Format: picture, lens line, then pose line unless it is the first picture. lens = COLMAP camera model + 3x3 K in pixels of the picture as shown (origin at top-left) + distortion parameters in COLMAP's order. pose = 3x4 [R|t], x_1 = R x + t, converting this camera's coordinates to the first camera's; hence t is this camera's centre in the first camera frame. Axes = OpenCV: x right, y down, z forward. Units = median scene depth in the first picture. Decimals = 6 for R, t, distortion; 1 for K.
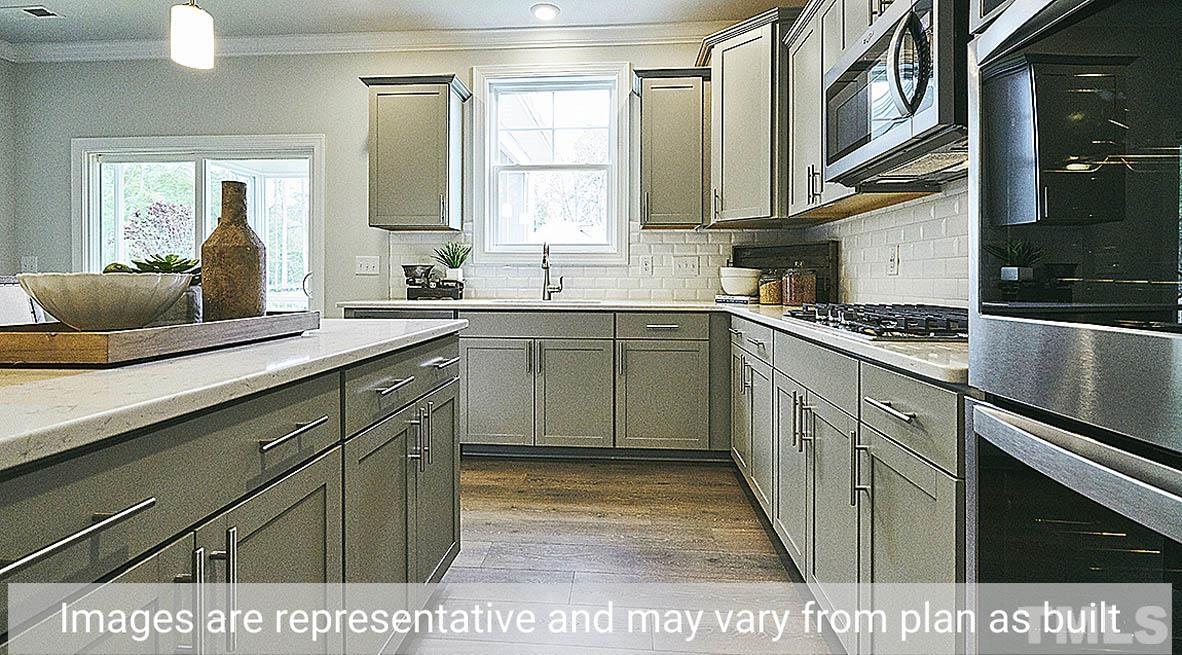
lens RADIAL K [[527.7, 0, 592.9], [0, 527.7, 287.8], [0, 0, 1]] dist [-0.000948, 0.001391]
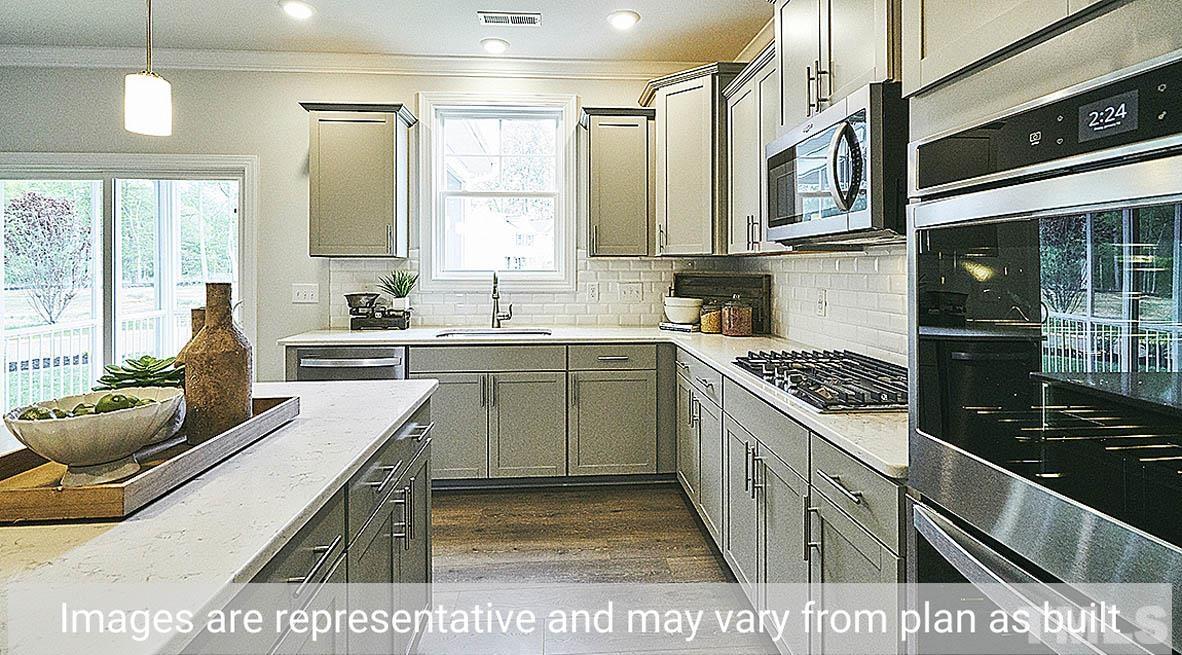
lens RADIAL K [[527.7, 0, 593.3], [0, 527.7, 274.8], [0, 0, 1]] dist [-0.000948, 0.001391]
pose [[0.990025, -0.003623, 0.140846, -0.052706], [0.003989, 0.999989, -0.002312, -0.088000], [-0.140836, 0.002850, 0.990029, -0.031431]]
